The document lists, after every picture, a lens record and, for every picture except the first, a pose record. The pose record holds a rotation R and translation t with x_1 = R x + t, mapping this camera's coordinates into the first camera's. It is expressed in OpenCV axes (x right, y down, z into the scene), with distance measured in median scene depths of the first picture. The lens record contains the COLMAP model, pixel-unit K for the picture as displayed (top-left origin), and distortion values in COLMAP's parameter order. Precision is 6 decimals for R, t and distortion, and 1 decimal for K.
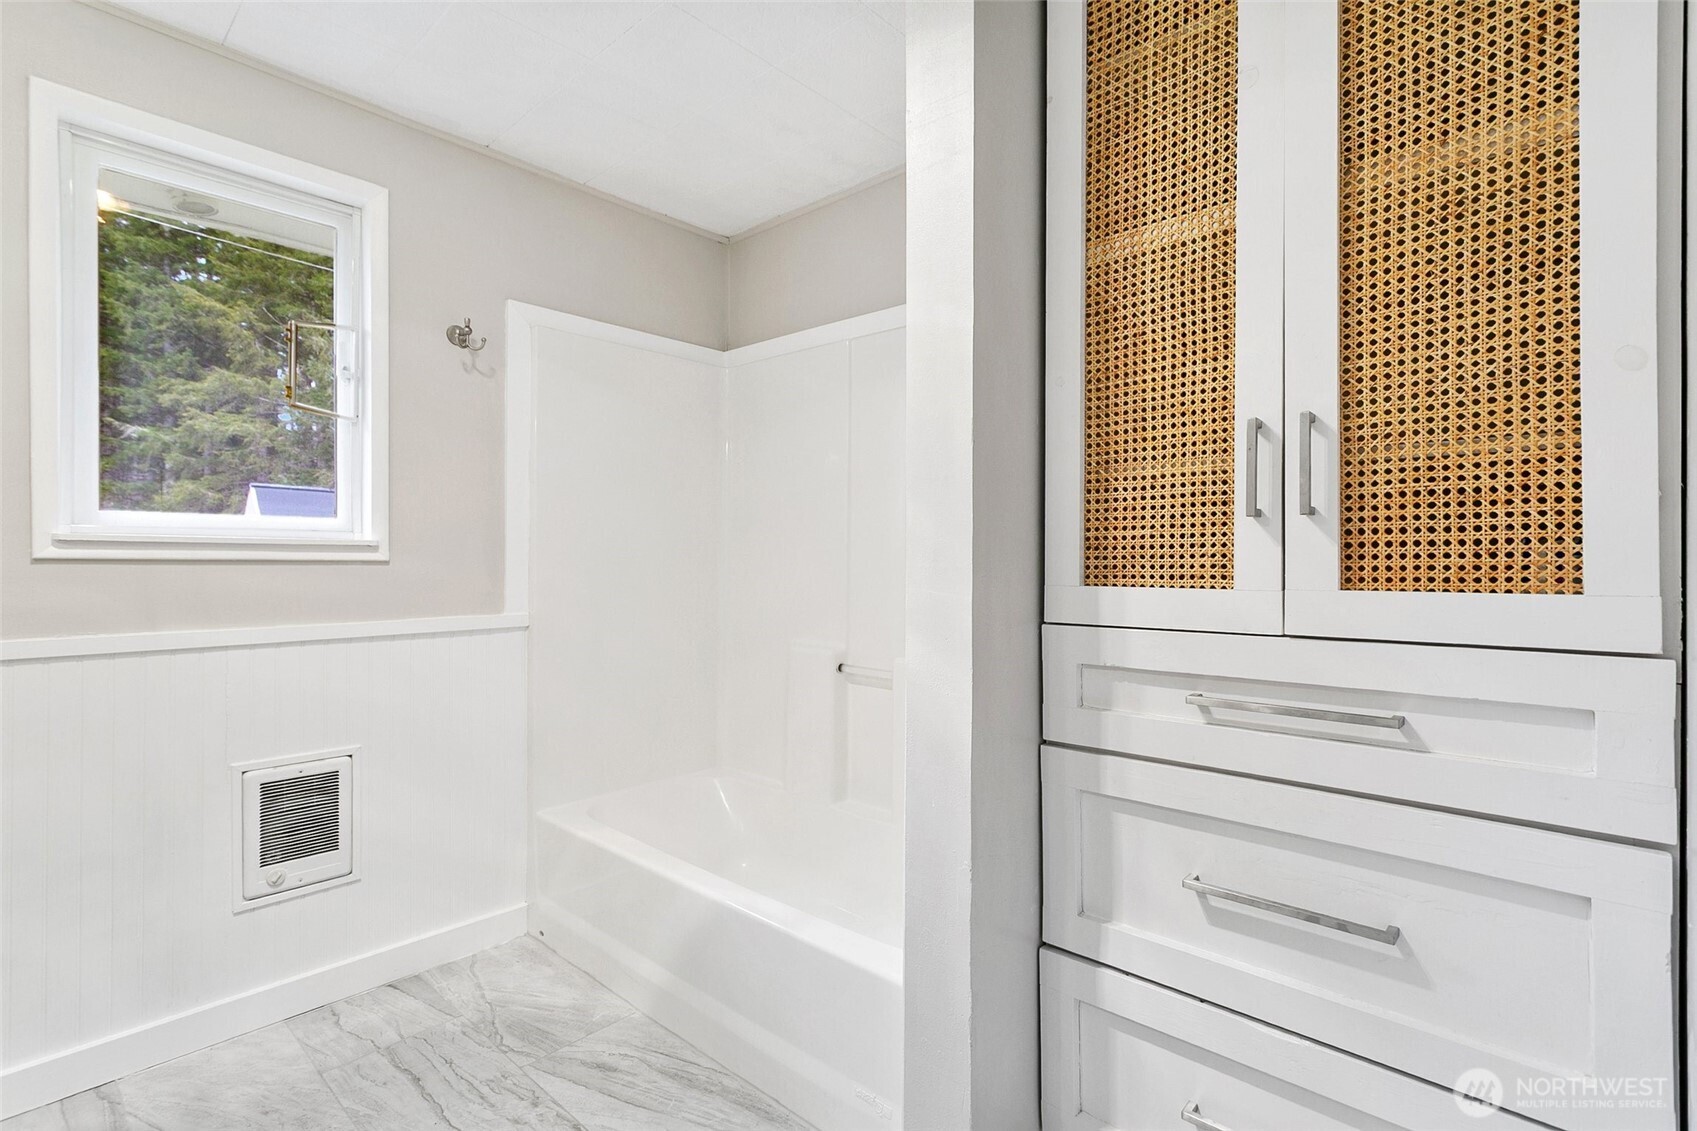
lens RADIAL K [[818.6, 0, 846.9], [0, 818.6, 560.1], [0, 0, 1]] dist [-0.002495, -0.000280]
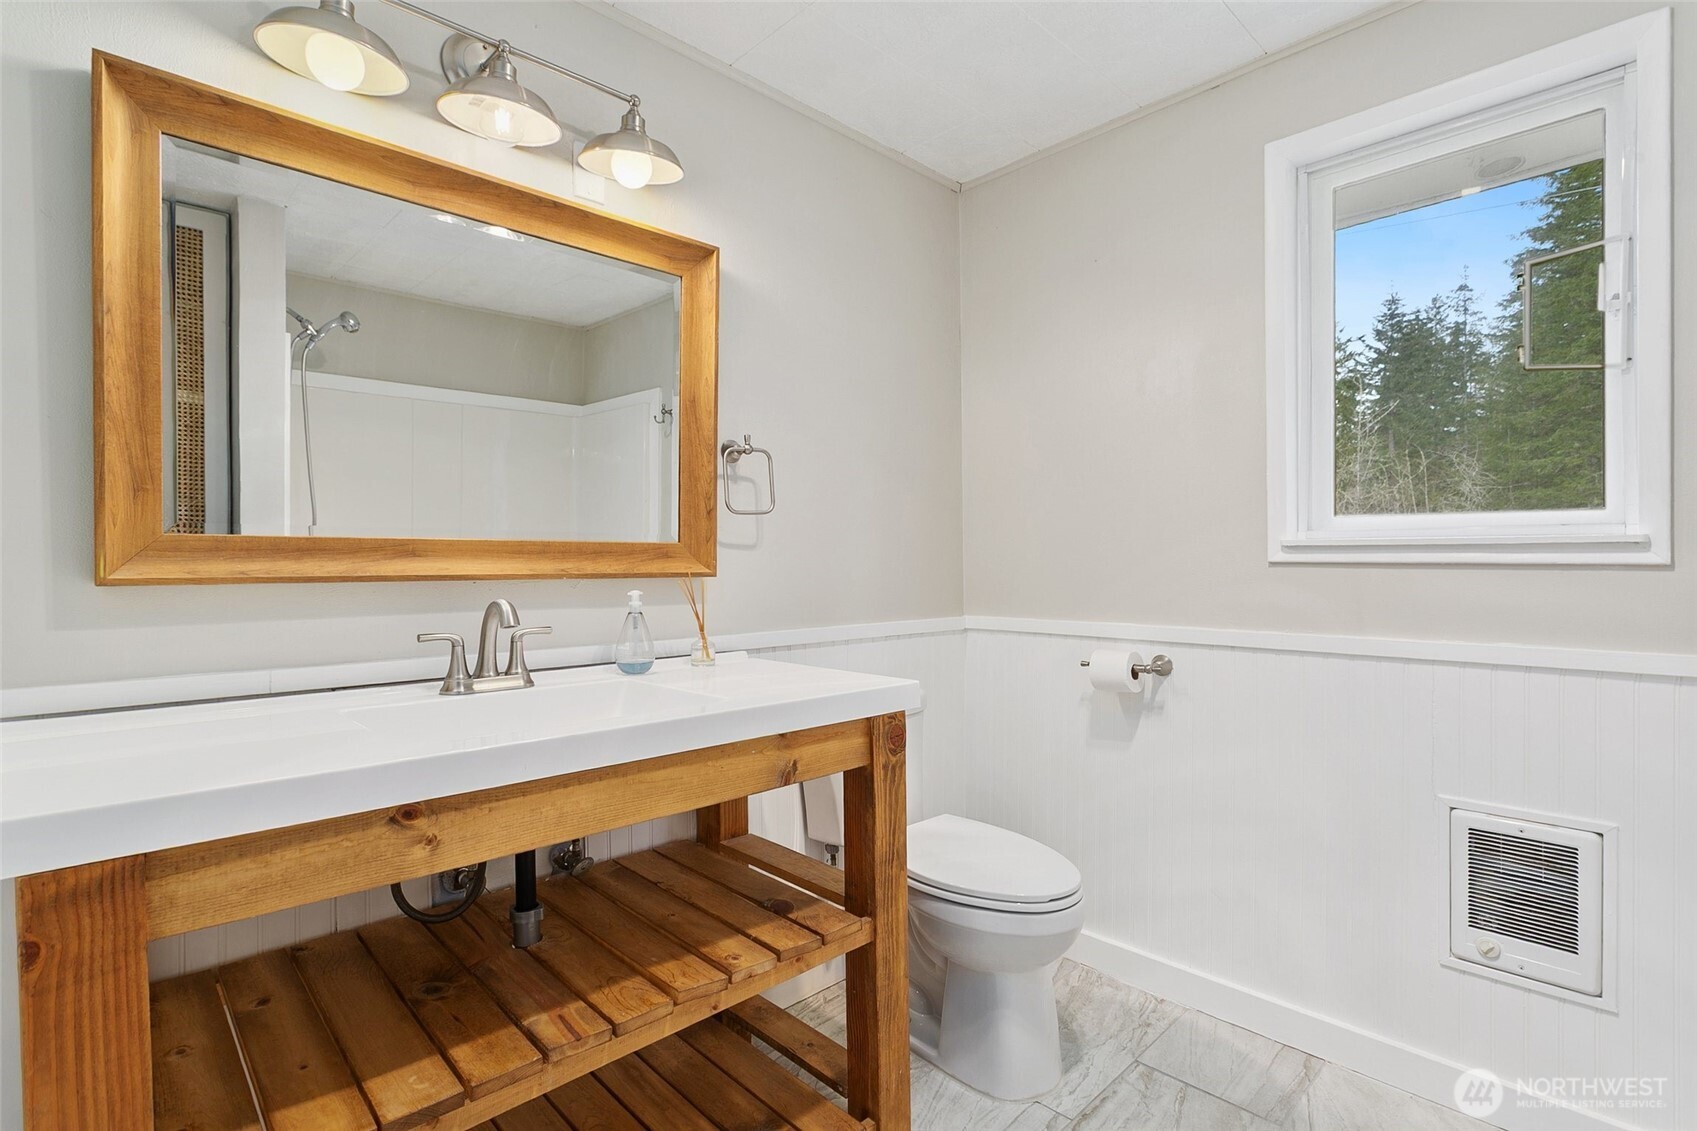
lens RADIAL K [[818.6, 0, 846.9], [0, 818.6, 575.1], [0, 0, 1]] dist [-0.002495, -0.000280]
pose [[-0.076659, 0.008449, -0.997022, 0.170441], [-0.000375, 0.999964, 0.008503, 0.005010], [0.997057, 0.001026, -0.076653, 0.417257]]
